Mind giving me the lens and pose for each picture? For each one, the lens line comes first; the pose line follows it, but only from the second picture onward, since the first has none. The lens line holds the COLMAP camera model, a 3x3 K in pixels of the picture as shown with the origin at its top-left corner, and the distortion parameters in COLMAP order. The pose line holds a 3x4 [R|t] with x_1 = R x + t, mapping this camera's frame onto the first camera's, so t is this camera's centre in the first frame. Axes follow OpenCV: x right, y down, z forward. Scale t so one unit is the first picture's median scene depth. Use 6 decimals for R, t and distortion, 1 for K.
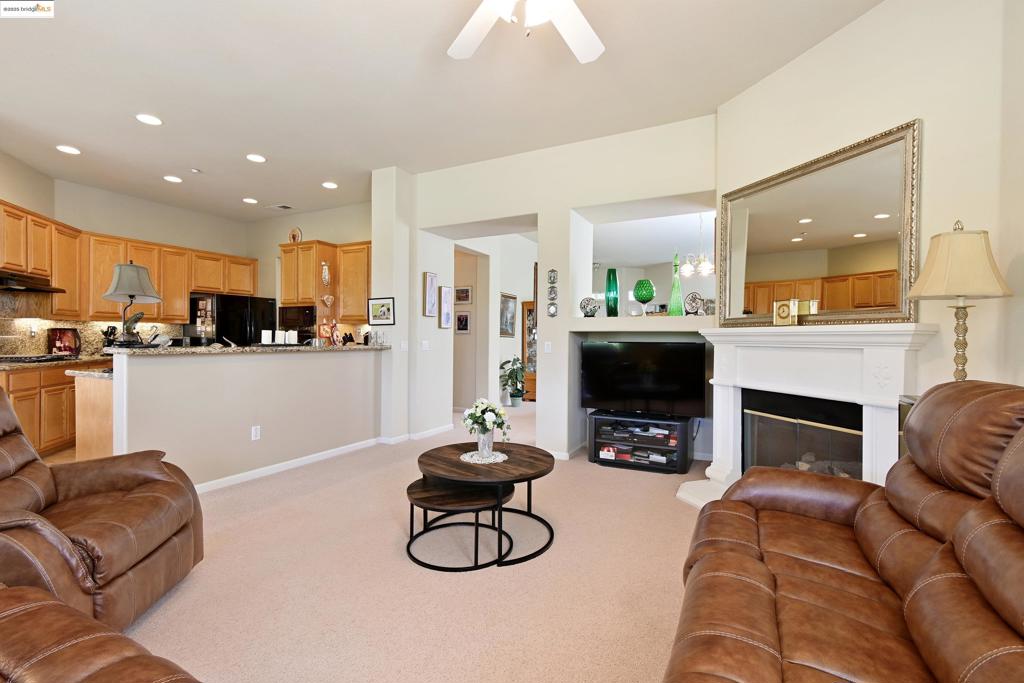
lens RADIAL K [[461.5, 0, 512.0], [0, 461.5, 341.5], [0, 0, 1]] dist [0.013148, -0.000209]
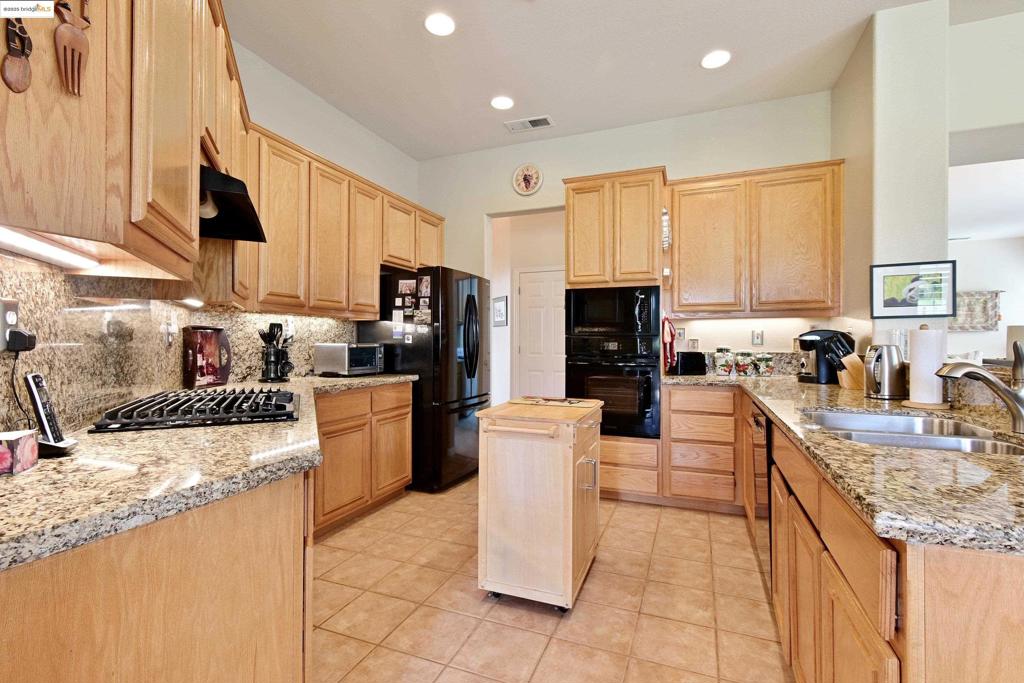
lens RADIAL K [[464.3, 0, 509.7], [0, 464.3, 335.9], [0, 0, 1]] dist [0.000440, -0.000974]
pose [[0.996054, -0.003295, 0.088693, -0.653709], [0.005101, 0.999784, -0.020135, -0.007470], [-0.088607, 0.020508, 0.995855, 0.474490]]
